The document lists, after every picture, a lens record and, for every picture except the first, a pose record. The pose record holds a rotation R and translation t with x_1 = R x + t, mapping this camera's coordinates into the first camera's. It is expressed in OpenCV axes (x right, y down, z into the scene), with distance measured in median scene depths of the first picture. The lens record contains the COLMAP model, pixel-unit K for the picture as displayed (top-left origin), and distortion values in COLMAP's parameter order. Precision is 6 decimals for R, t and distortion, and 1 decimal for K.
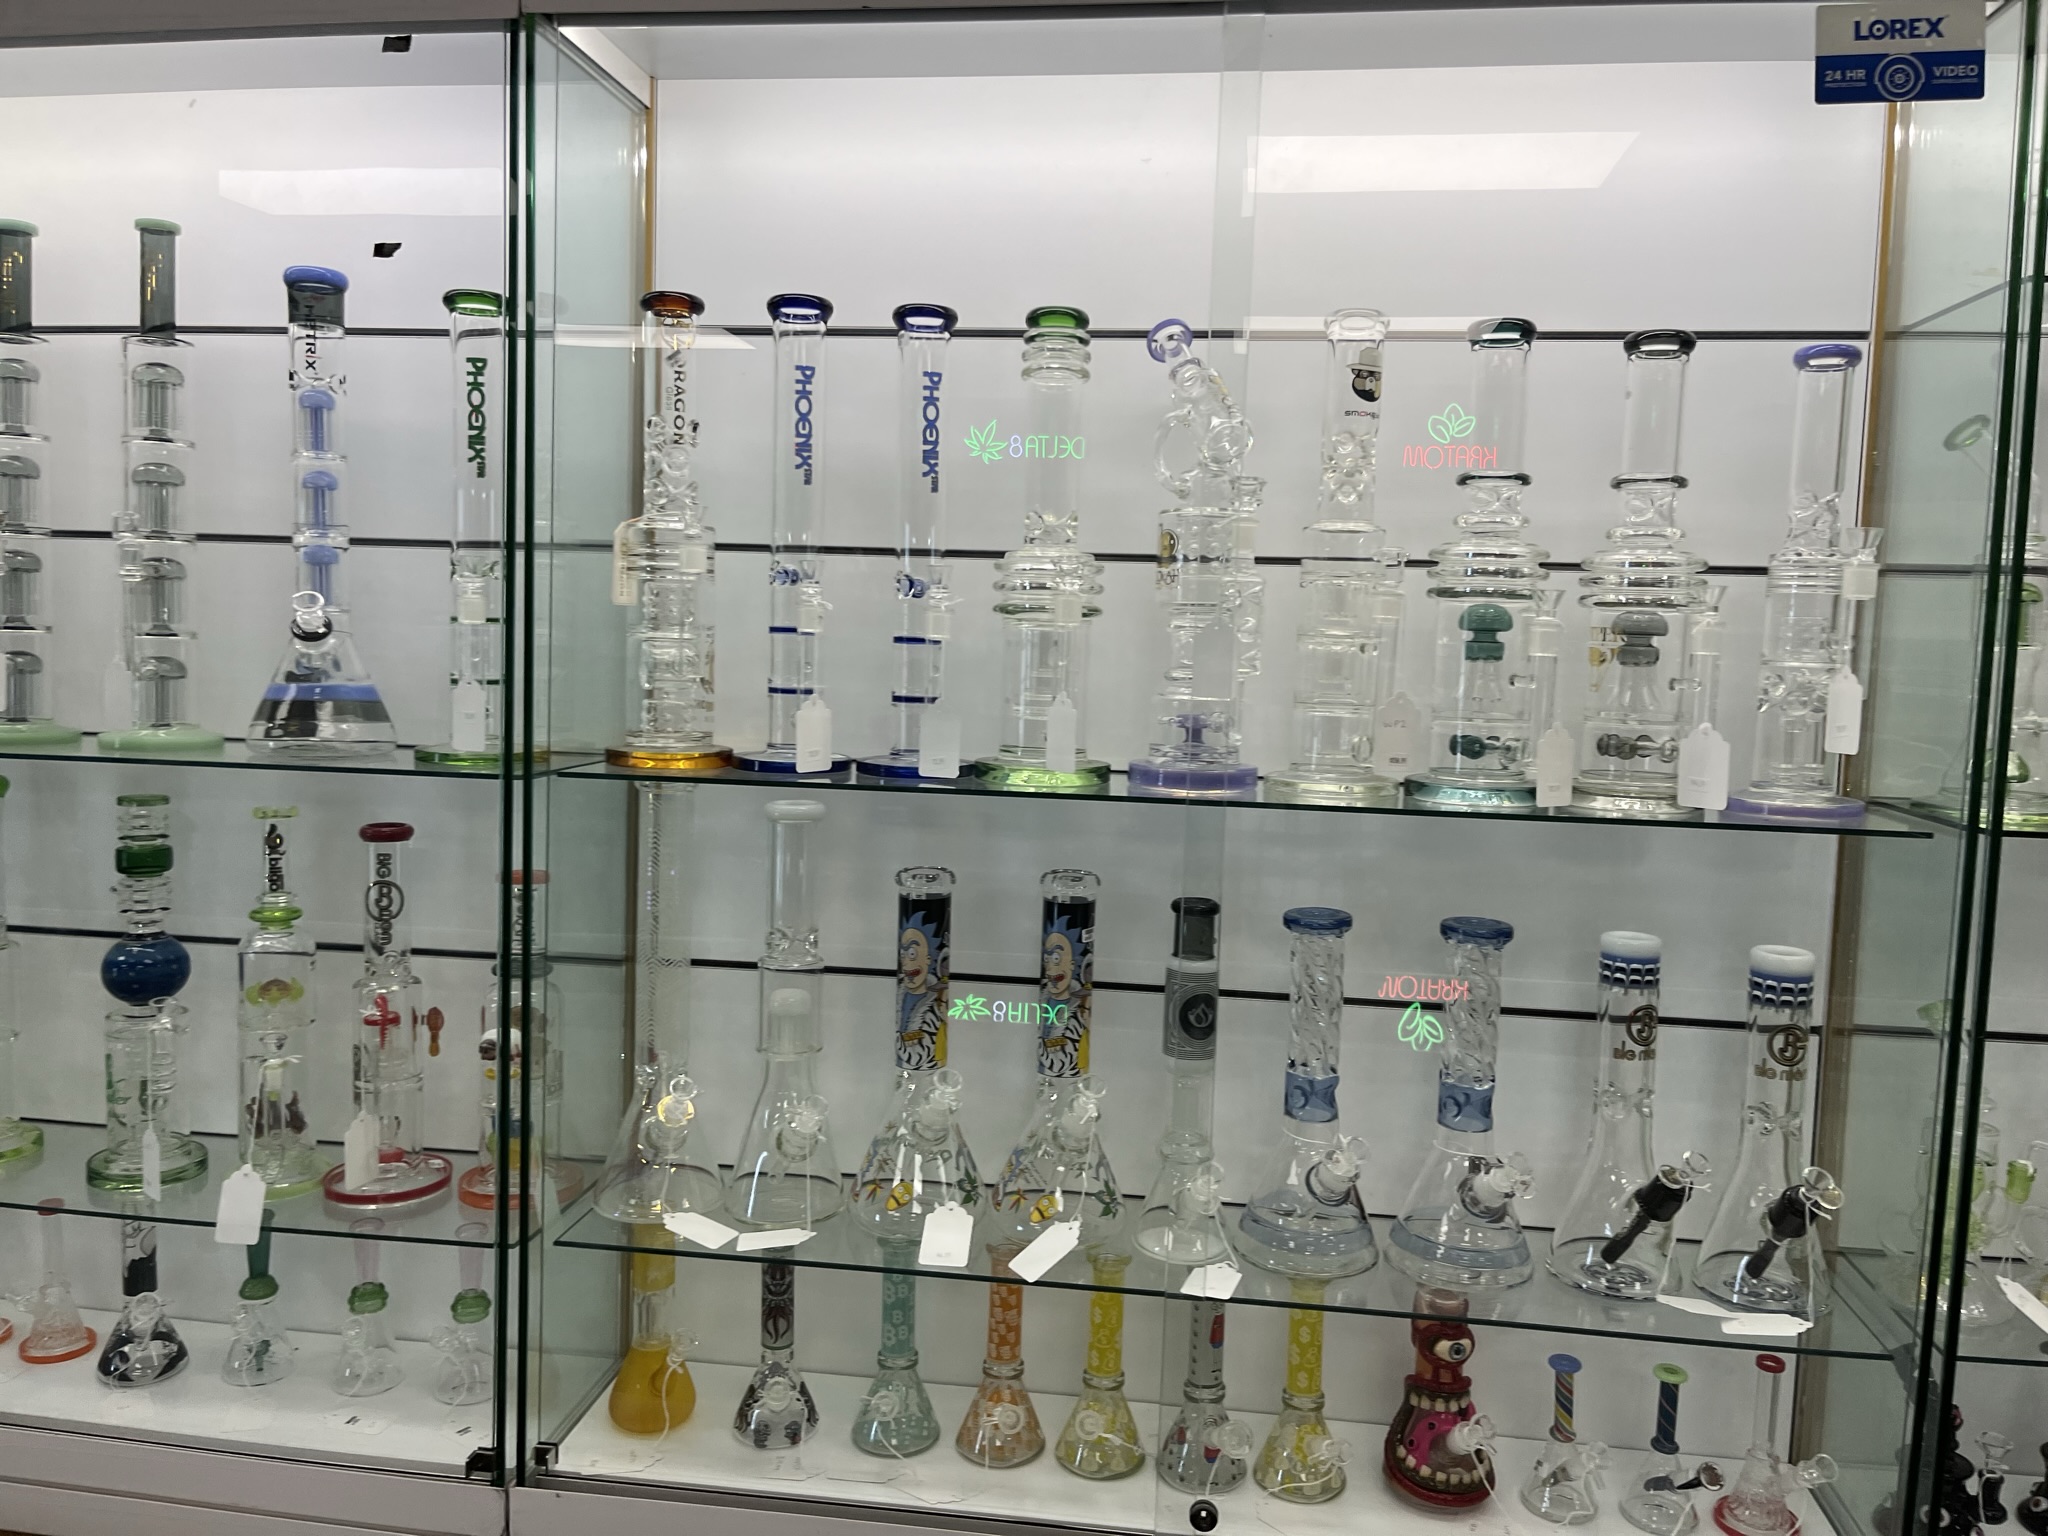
lens RADIAL K [[1562.7, 0, 1033.8], [0, 1562.7, 749.9], [0, 0, 1]] dist [0.049684, -0.082578]
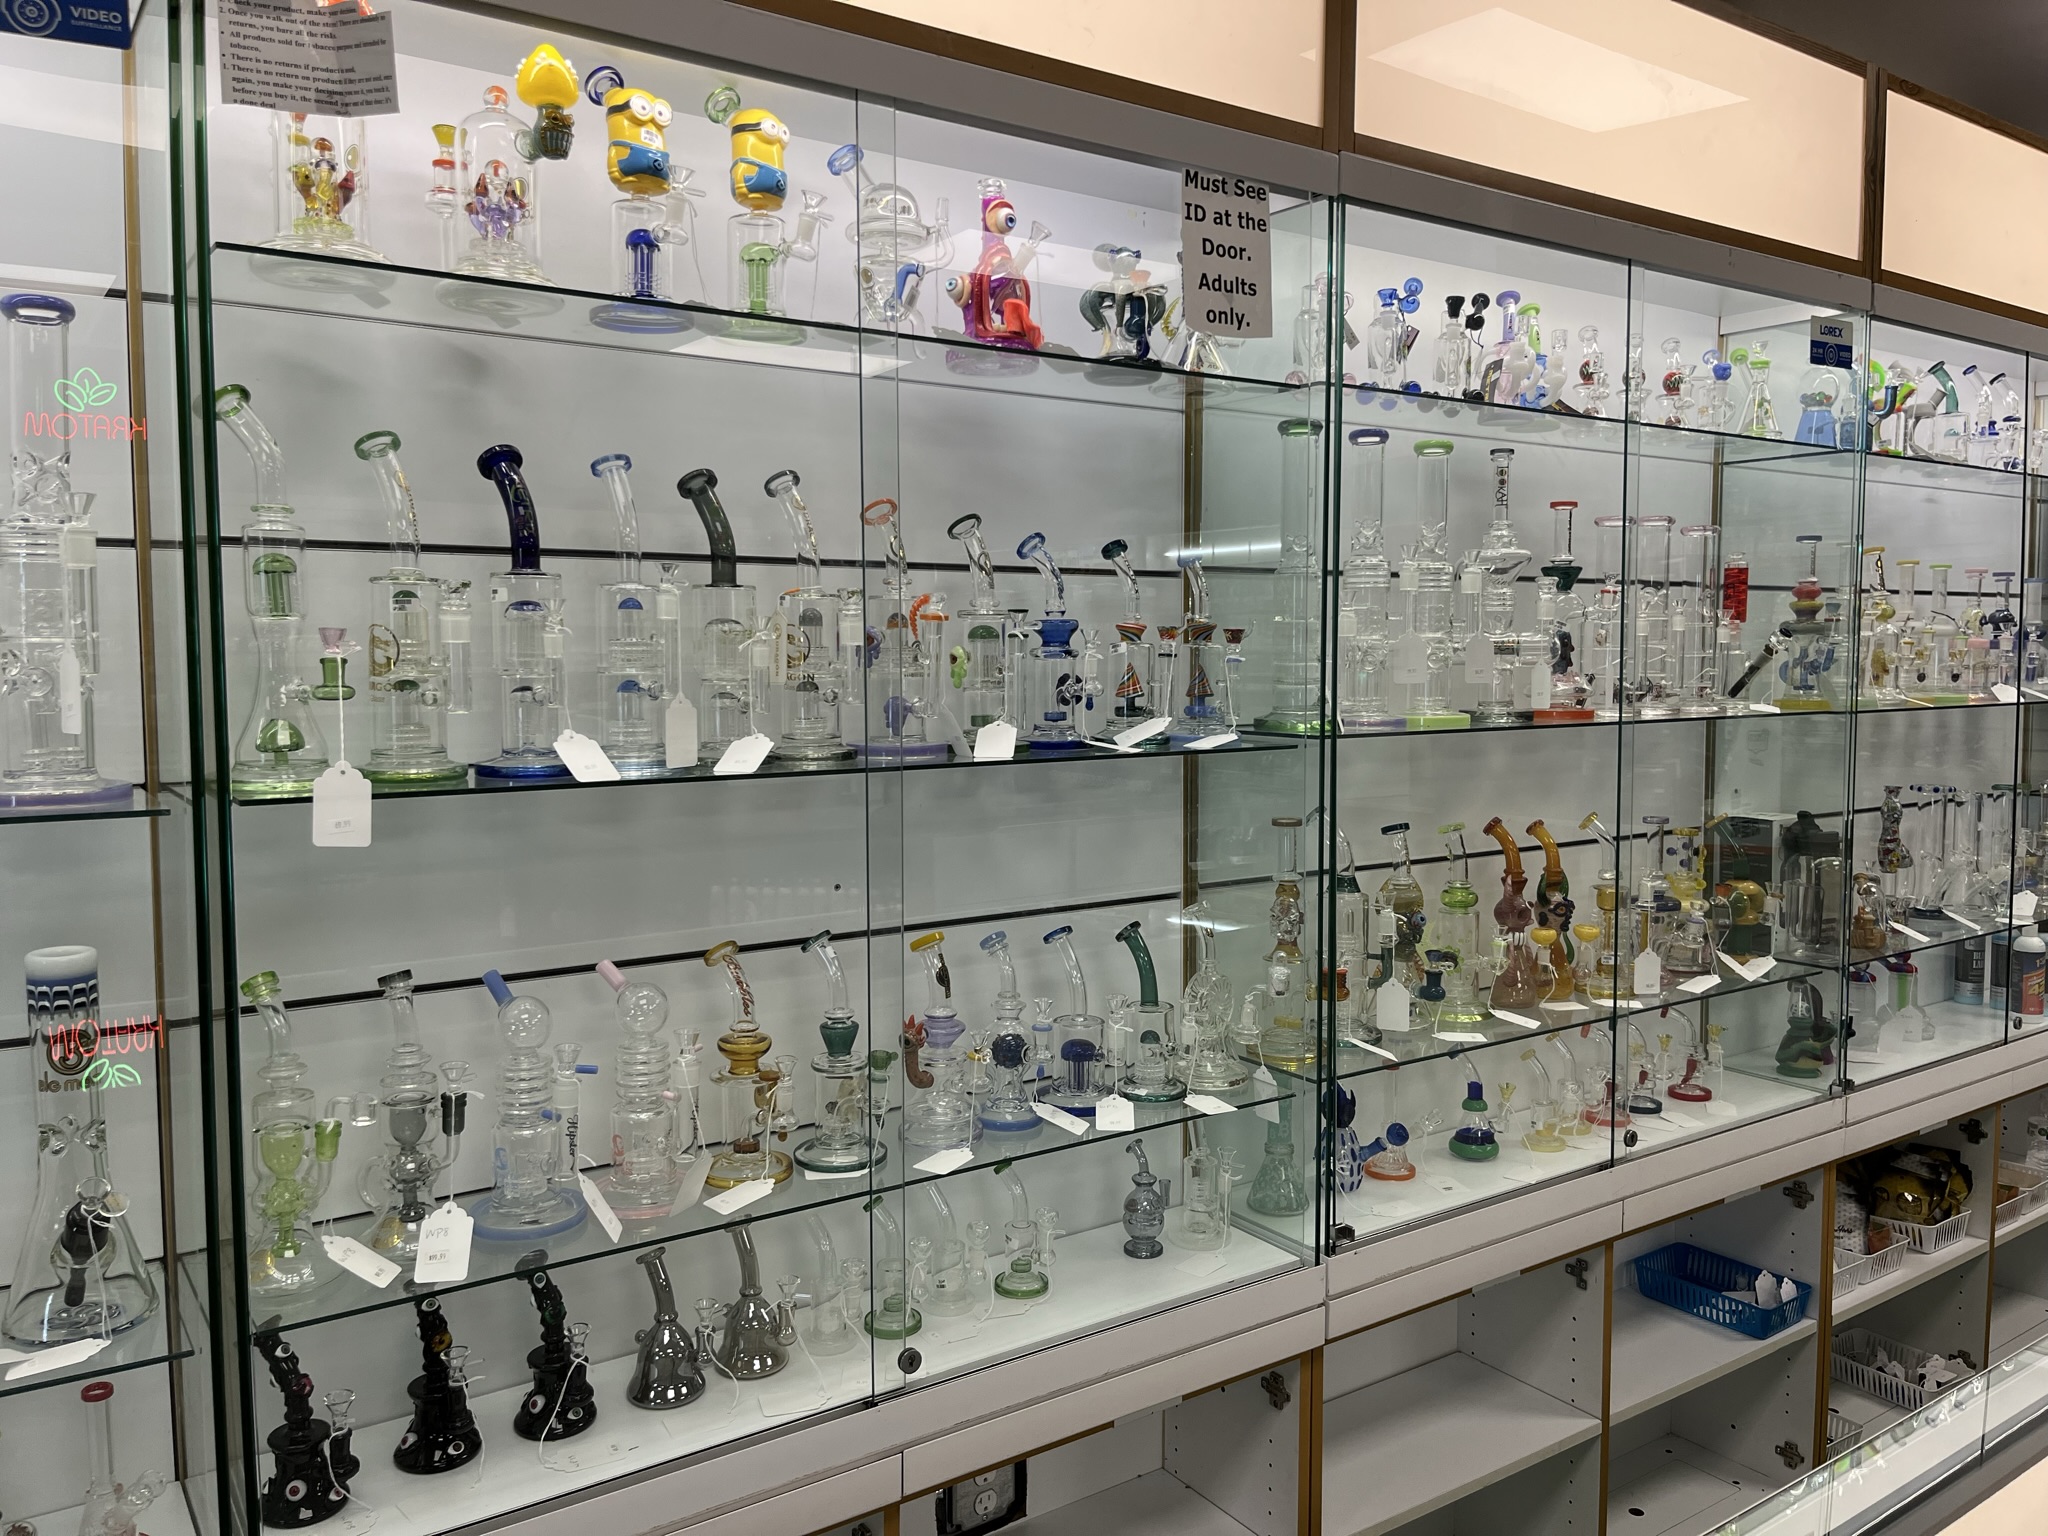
lens RADIAL K [[1562.7, 0, 1059.3], [0, 1562.7, 755.6], [0, 0, 1]] dist [0.049684, -0.082578]
pose [[0.718407, -0.074774, 0.691592, 0.260667], [0.073237, 0.996811, 0.031697, 0.026060], [-0.691757, 0.027879, 0.721592, -0.070719]]
